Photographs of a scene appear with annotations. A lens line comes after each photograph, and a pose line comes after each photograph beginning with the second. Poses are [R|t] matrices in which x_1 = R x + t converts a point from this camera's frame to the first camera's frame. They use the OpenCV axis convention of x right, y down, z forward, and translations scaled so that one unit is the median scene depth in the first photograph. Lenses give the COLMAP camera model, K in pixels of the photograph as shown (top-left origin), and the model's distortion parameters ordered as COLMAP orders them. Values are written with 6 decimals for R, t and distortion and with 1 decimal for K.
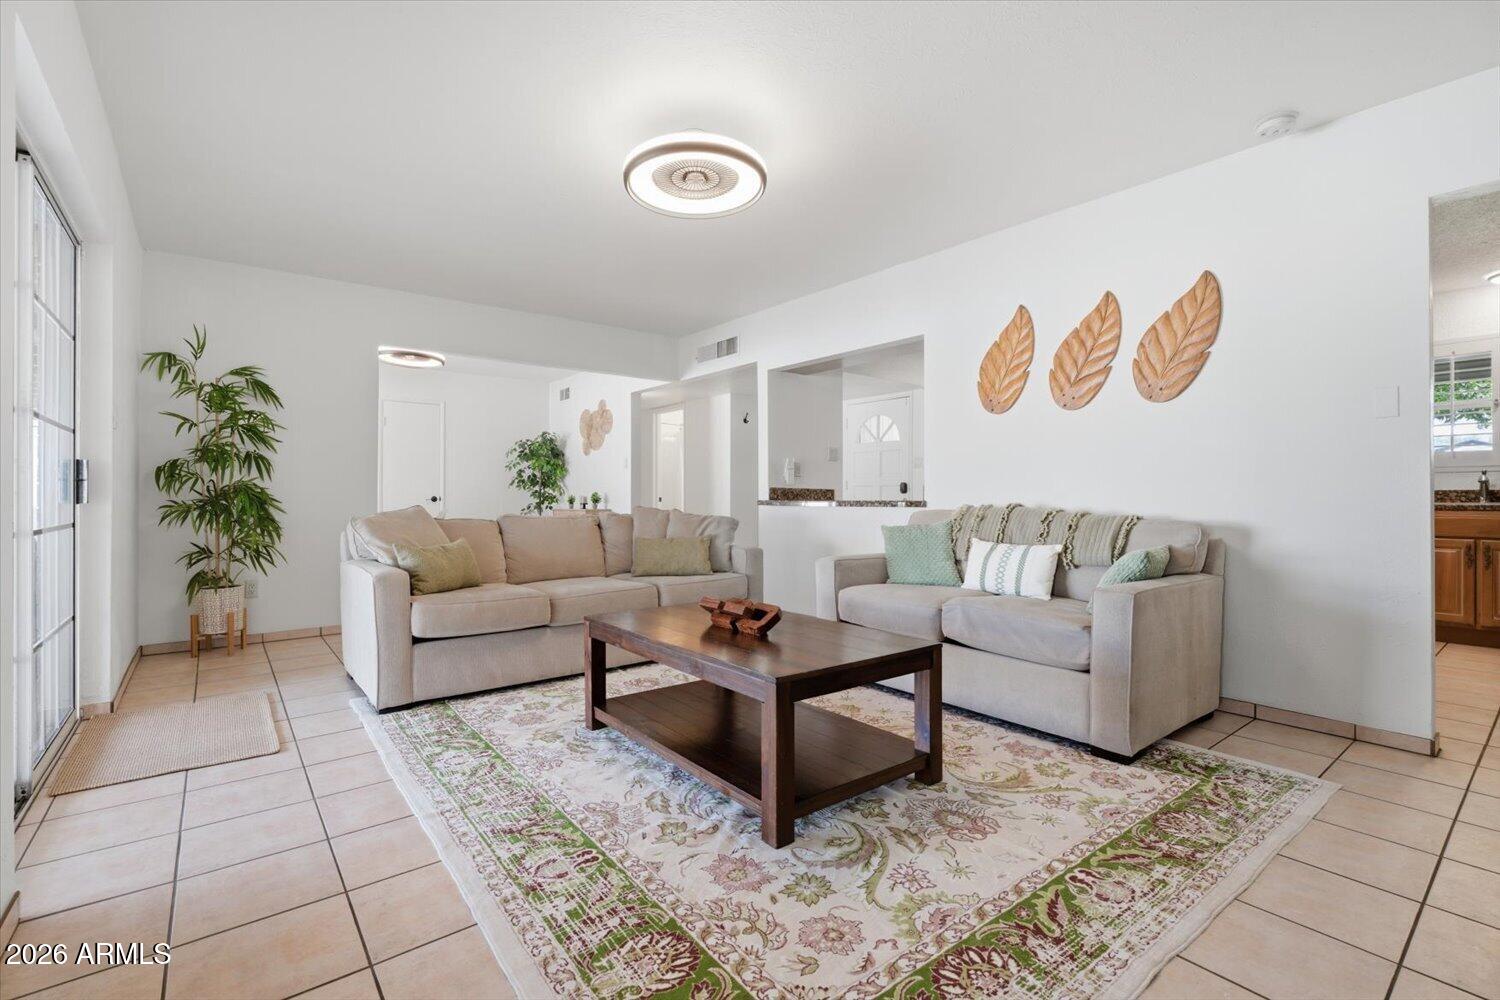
lens RADIAL K [[675.8, 0, 760.8], [0, 675.8, 498.5], [0, 0, 1]] dist [-0.015584, 0.005672]
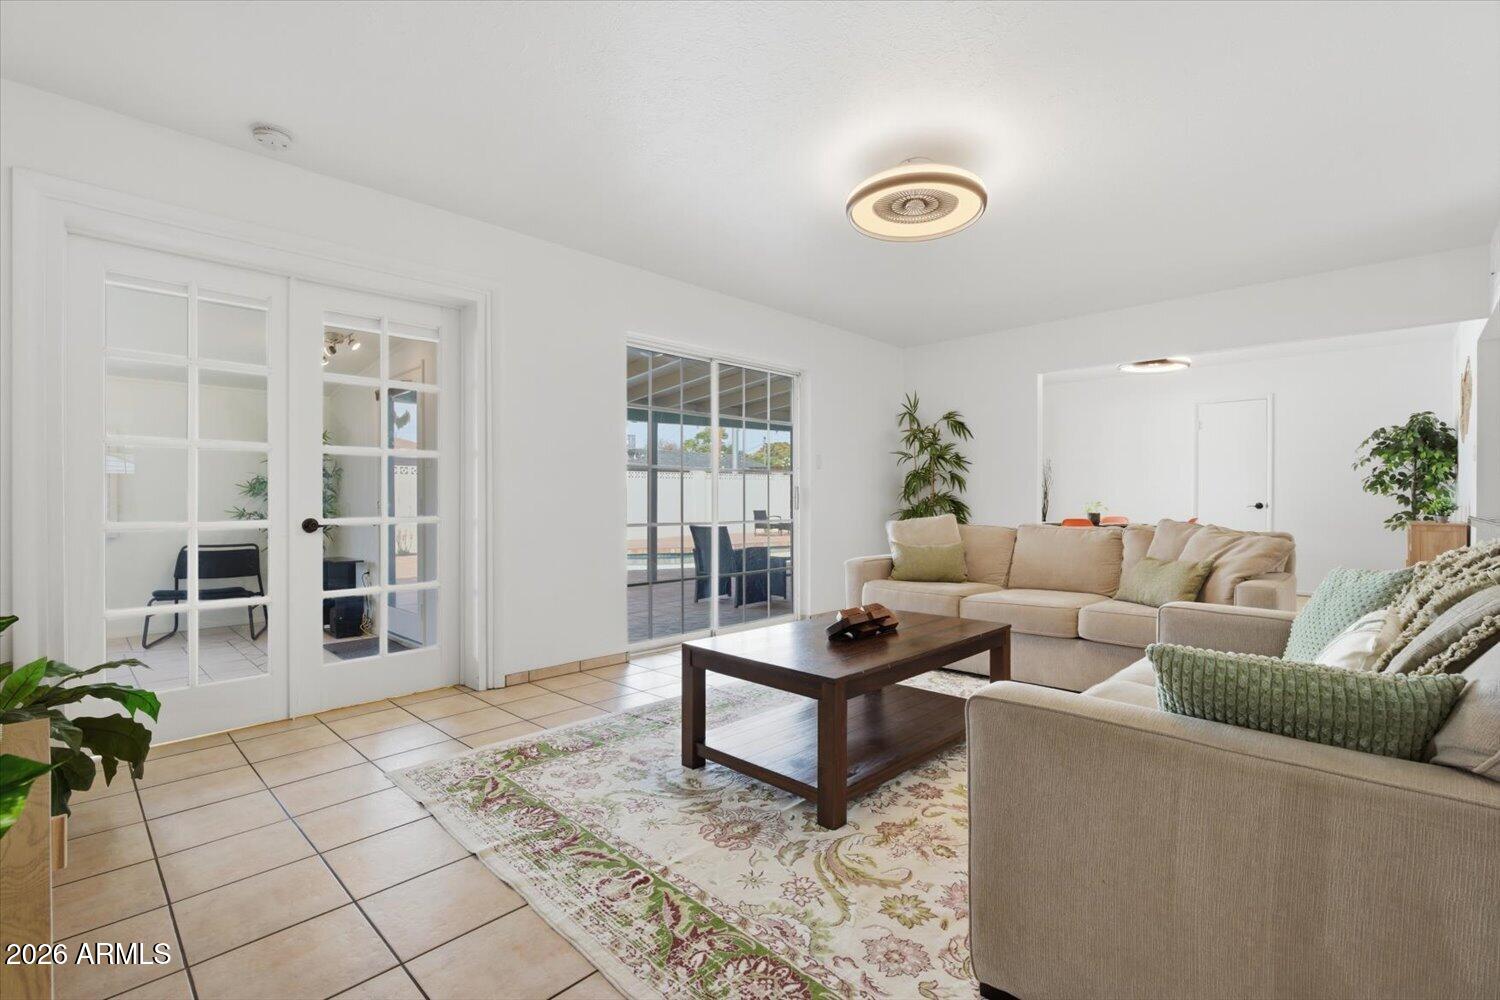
lens RADIAL K [[675.8, 0, 737.8], [0, 675.8, 499.9], [0, 0, 1]] dist [-0.015584, 0.005672]
pose [[0.108959, 0.001200, -0.994046, 1.410985], [0.000176, 0.999999, 0.001226, -0.035434], [0.994046, -0.000309, 0.108959, 0.941243]]
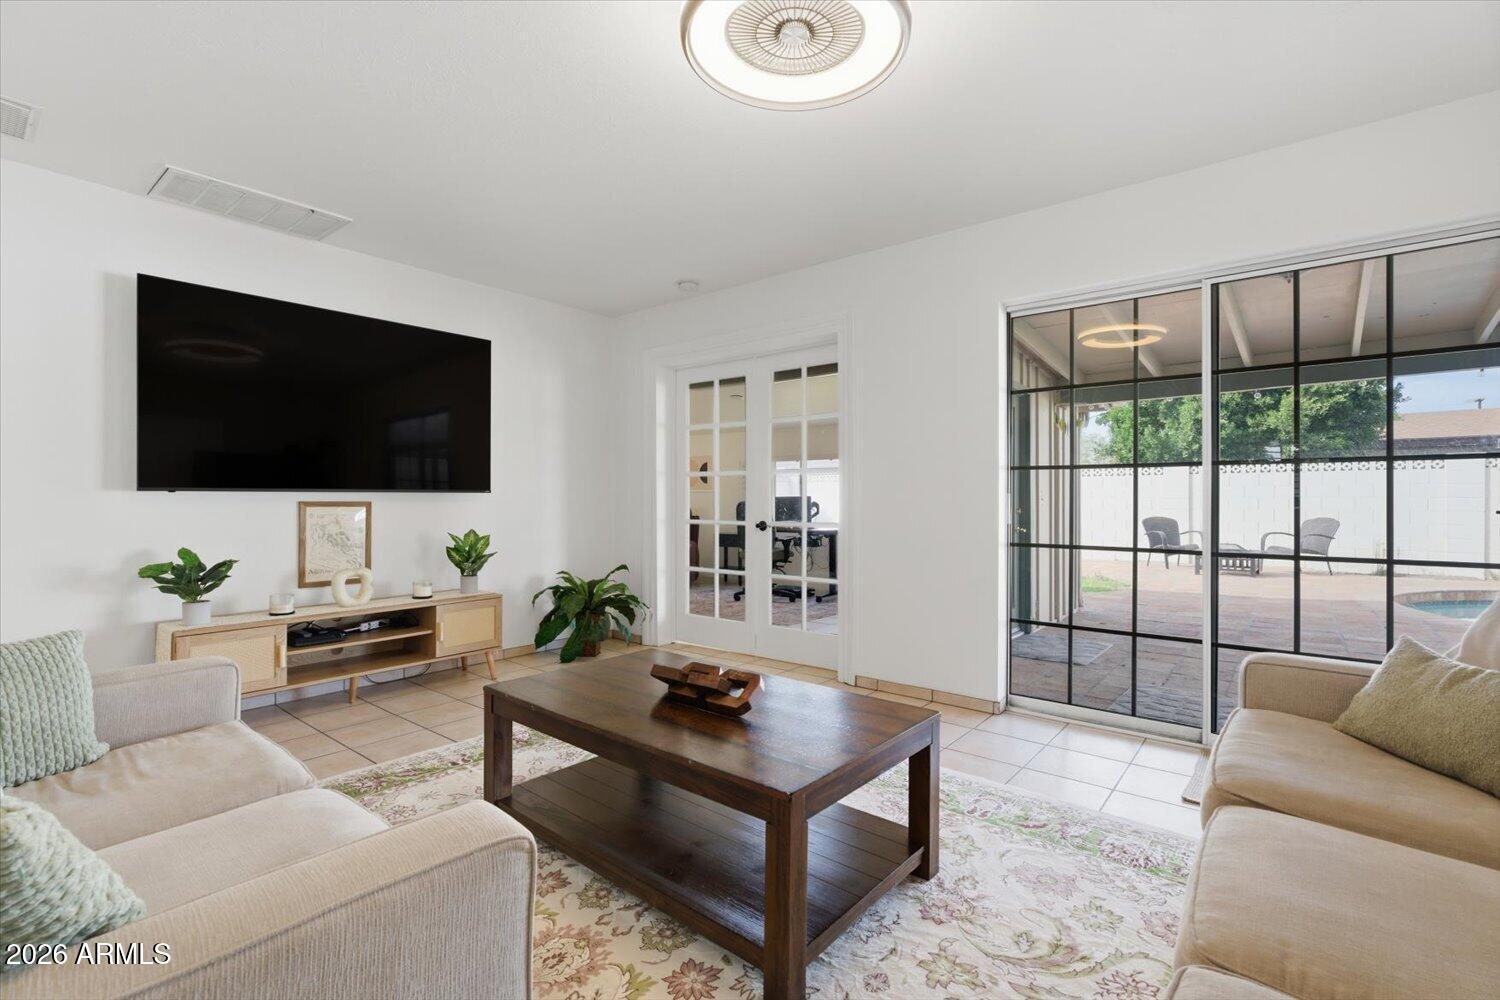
lens RADIAL K [[675.8, 0, 761.5], [0, 675.8, 497.1], [0, 0, 1]] dist [-0.015584, 0.005672]
pose [[-0.978336, -0.003368, -0.206996, 0.097241], [-0.003119, 0.999994, -0.001531, -0.069143], [0.207000, -0.000852, -0.978341, 2.475469]]
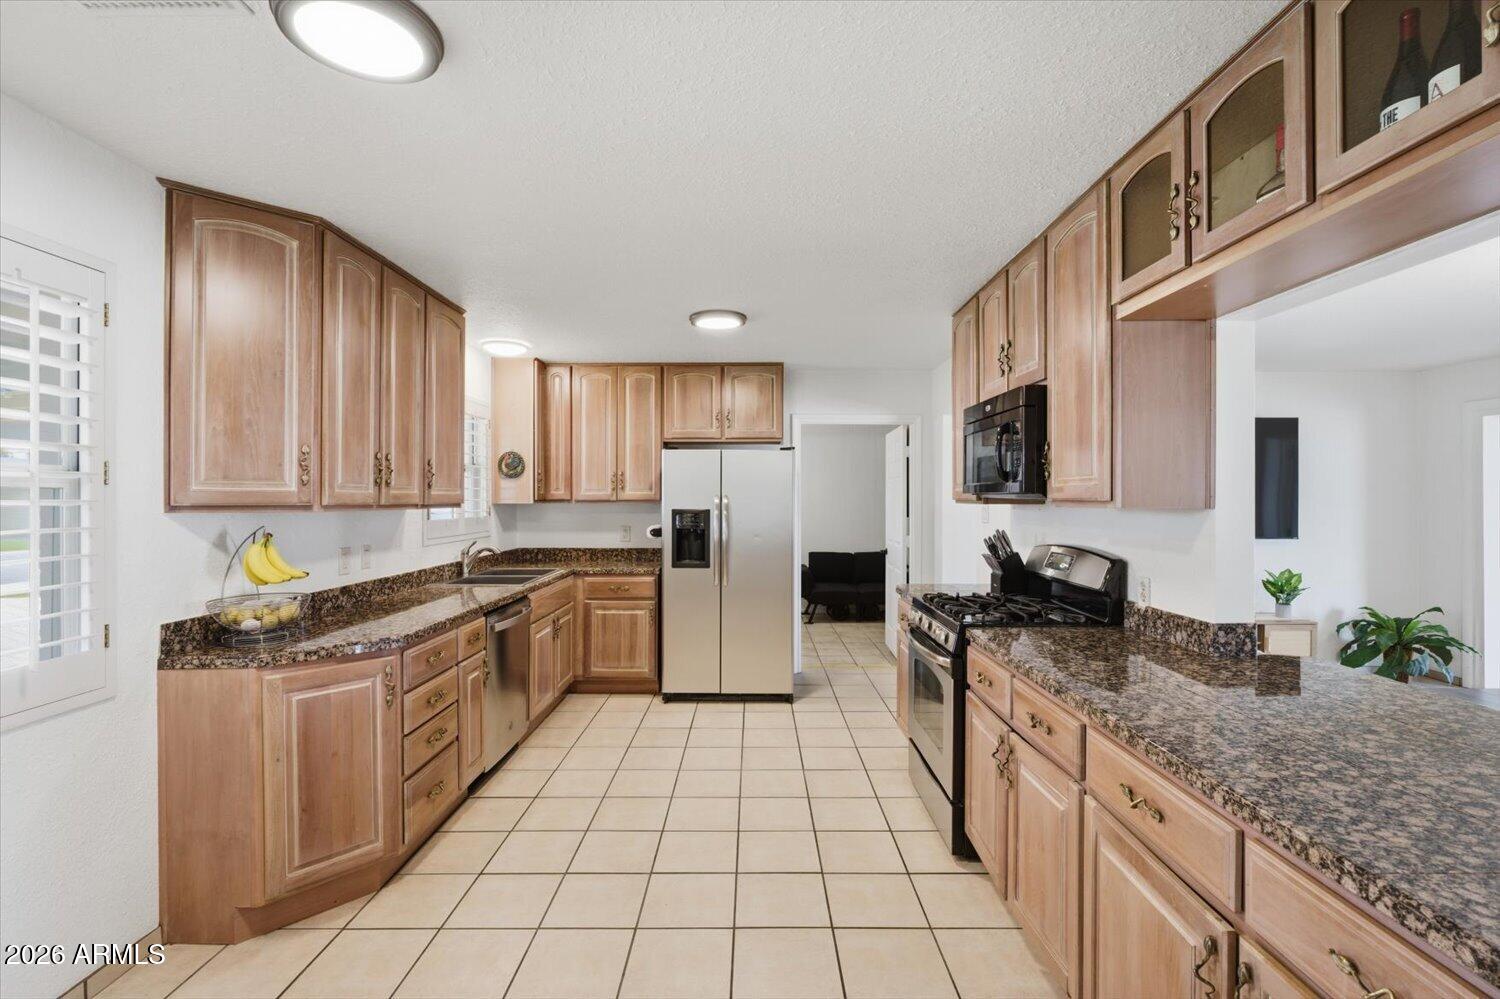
lens RADIAL K [[675.8, 0, 757.6], [0, 675.8, 492.2], [0, 0, 1]] dist [-0.015584, 0.005672]
pose [[-0.768377, 0.003610, 0.639988, 0.530785], [-0.003501, 0.999945, -0.009844, -0.276183], [-0.639988, -0.009805, -0.768322, 3.911899]]
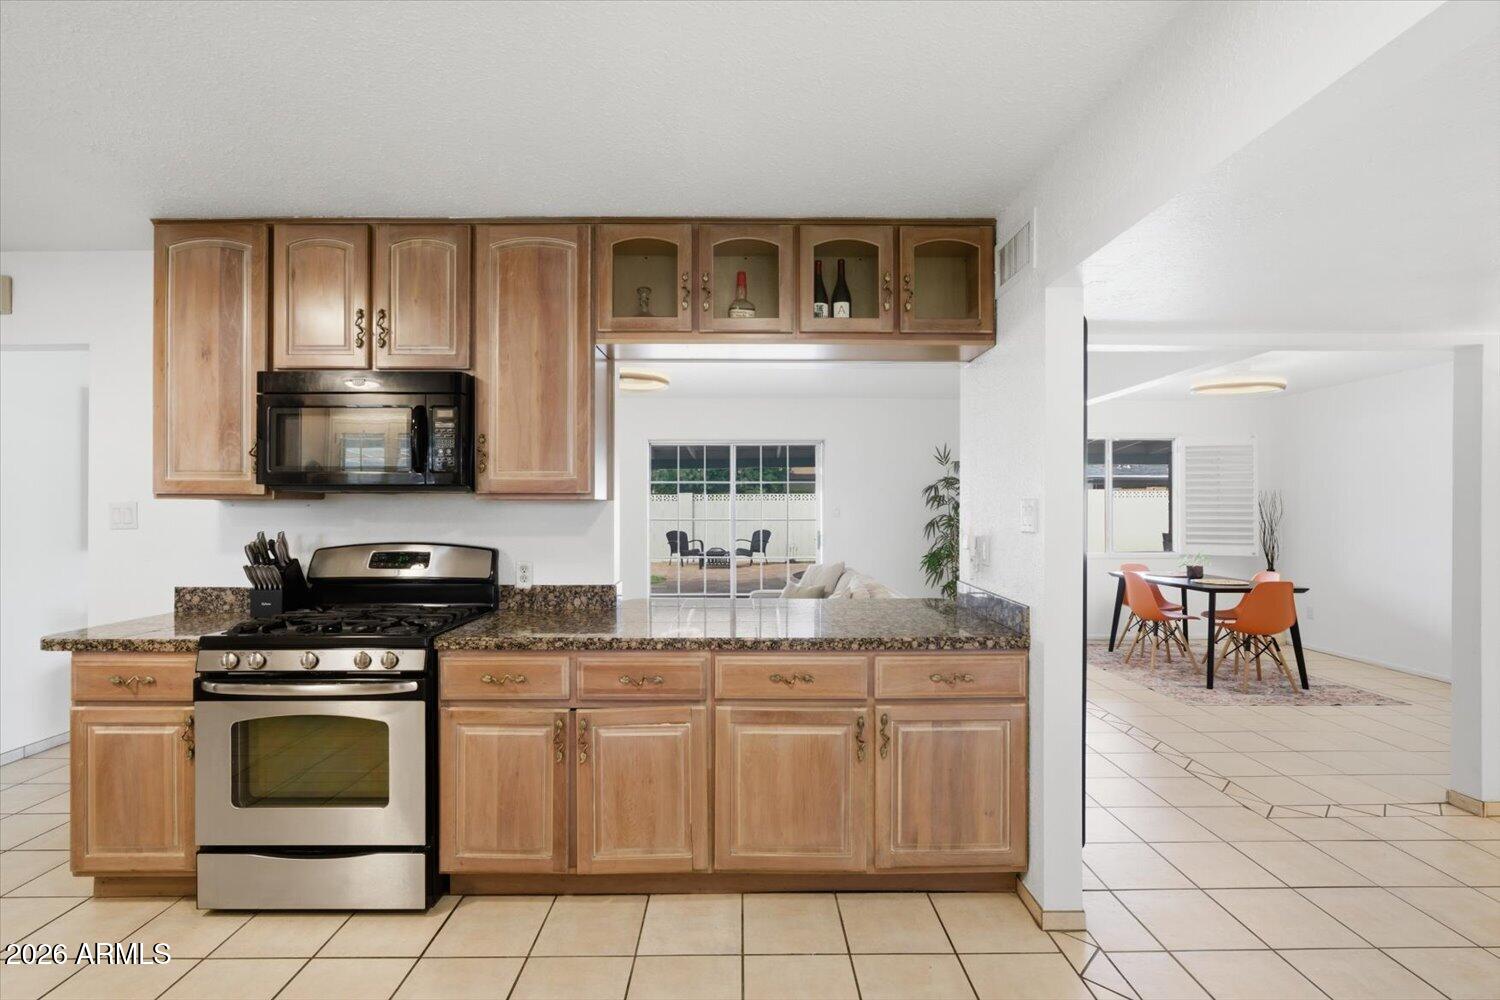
lens RADIAL K [[675.8, 0, 749.6], [0, 675.8, 500.4], [0, 0, 1]] dist [-0.015584, 0.005672]
pose [[-0.631309, -0.006947, -0.775500, 1.796314], [0.000129, 0.999959, -0.009064, -0.244881], [0.775531, -0.005822, -0.631282, 3.752521]]
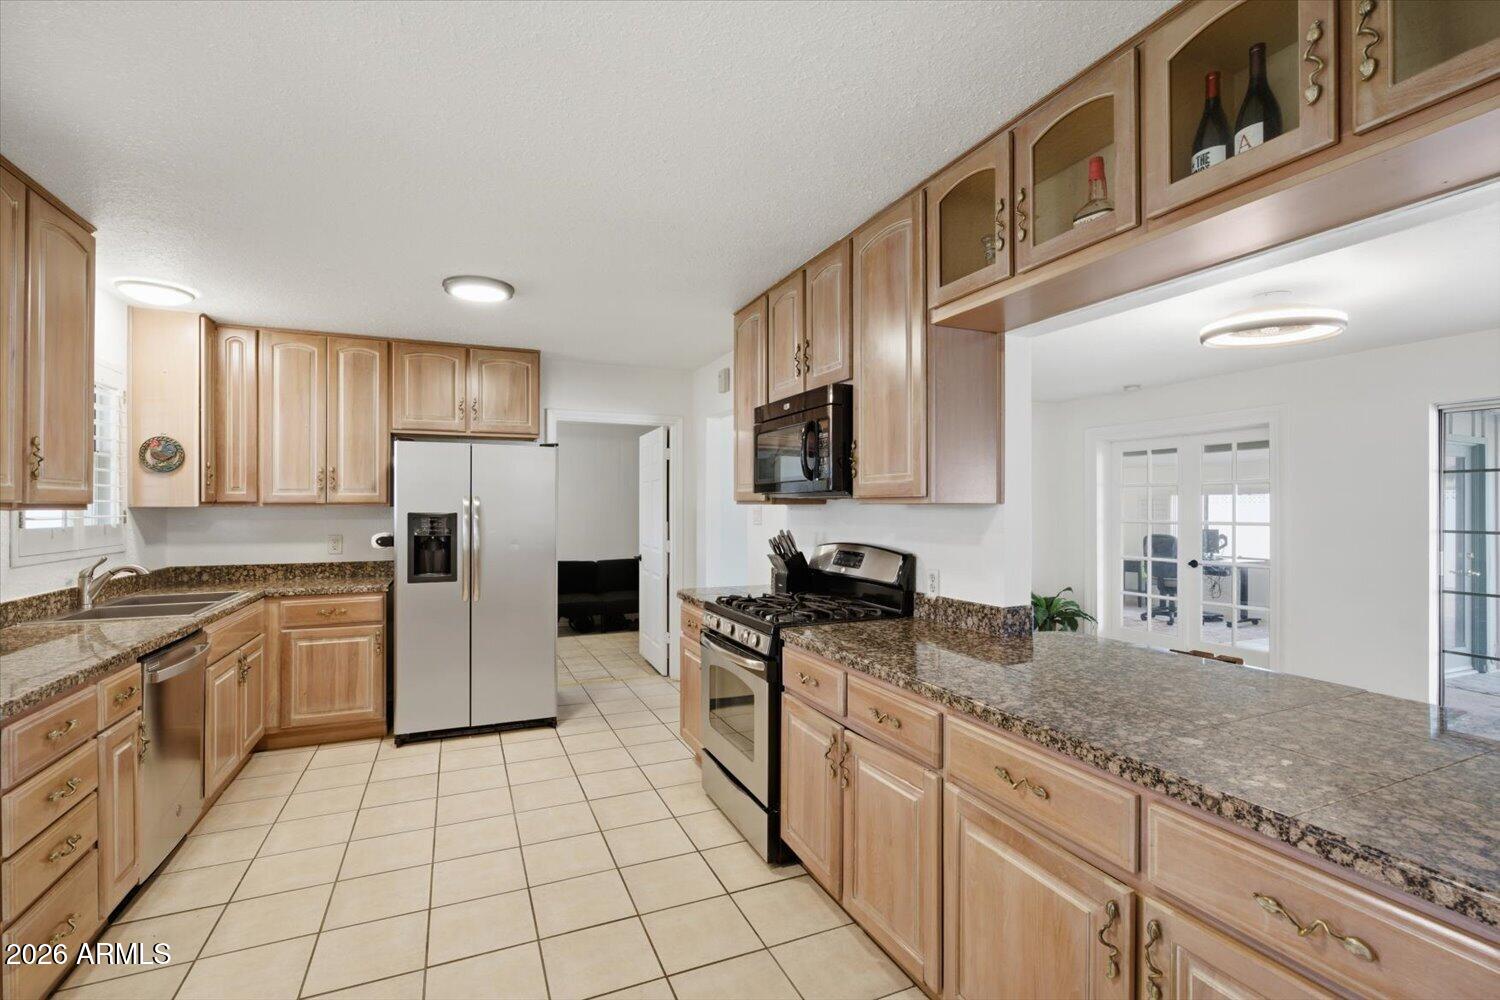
lens RADIAL K [[675.8, 0, 757.2], [0, 675.8, 501.3], [0, 0, 1]] dist [-0.015584, 0.005672]
pose [[-0.960861, 0.001836, 0.277023, 0.783033], [-0.001235, 0.999940, -0.010908, -0.249614], [-0.277027, -0.010823, -0.960801, 3.884350]]
